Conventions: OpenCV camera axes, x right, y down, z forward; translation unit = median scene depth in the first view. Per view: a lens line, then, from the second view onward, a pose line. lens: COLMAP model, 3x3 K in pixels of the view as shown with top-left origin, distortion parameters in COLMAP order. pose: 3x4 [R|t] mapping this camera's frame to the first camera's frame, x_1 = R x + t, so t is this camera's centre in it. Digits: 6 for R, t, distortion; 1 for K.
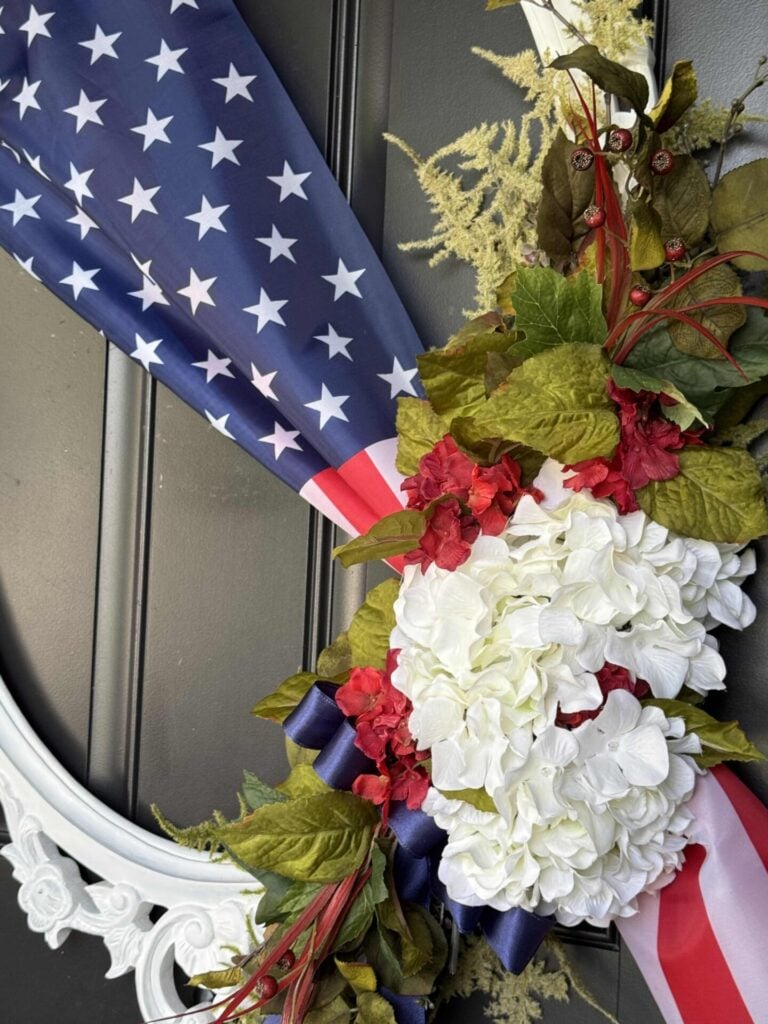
lens RADIAL K [[1617.4, 0, 379.4], [0, 1617.4, 529.4], [0, 0, 1]] dist [0.141581, 0.026965]
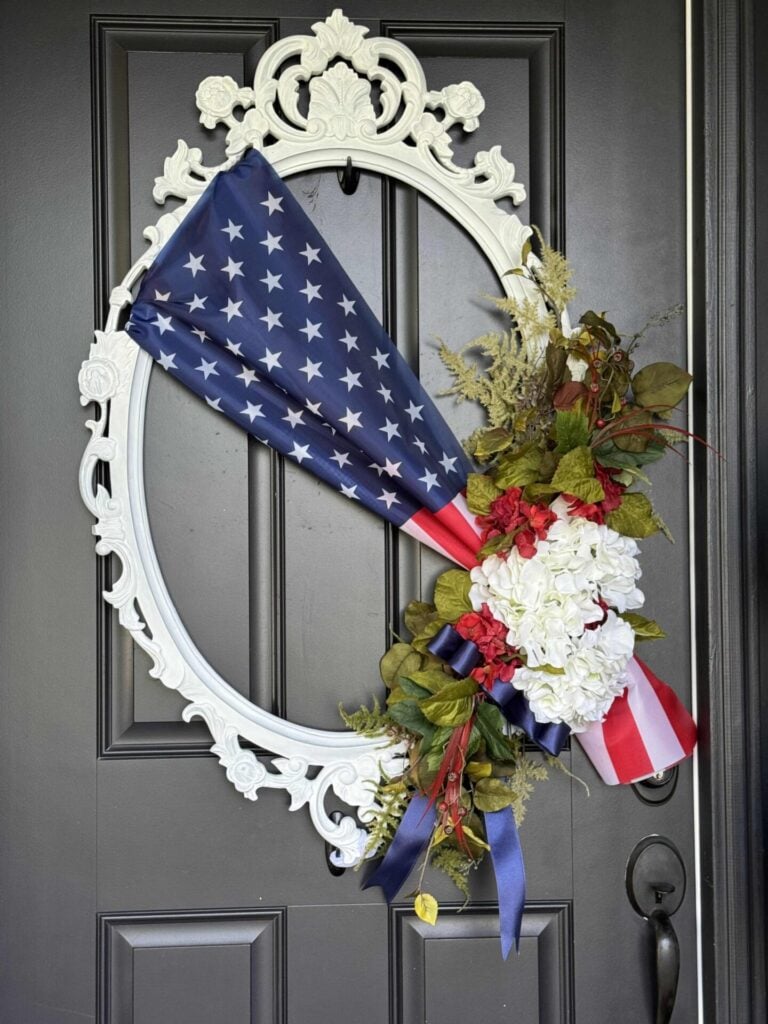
lens RADIAL K [[1617.4, 0, 379.4], [0, 1617.4, 529.4], [0, 0, 1]] dist [0.141581, 0.026965]
pose [[0.889884, -0.050464, 0.453387, -0.953229], [0.061268, 0.998079, -0.009164, -0.003875], [-0.452053, 0.035933, 0.891267, -0.663394]]
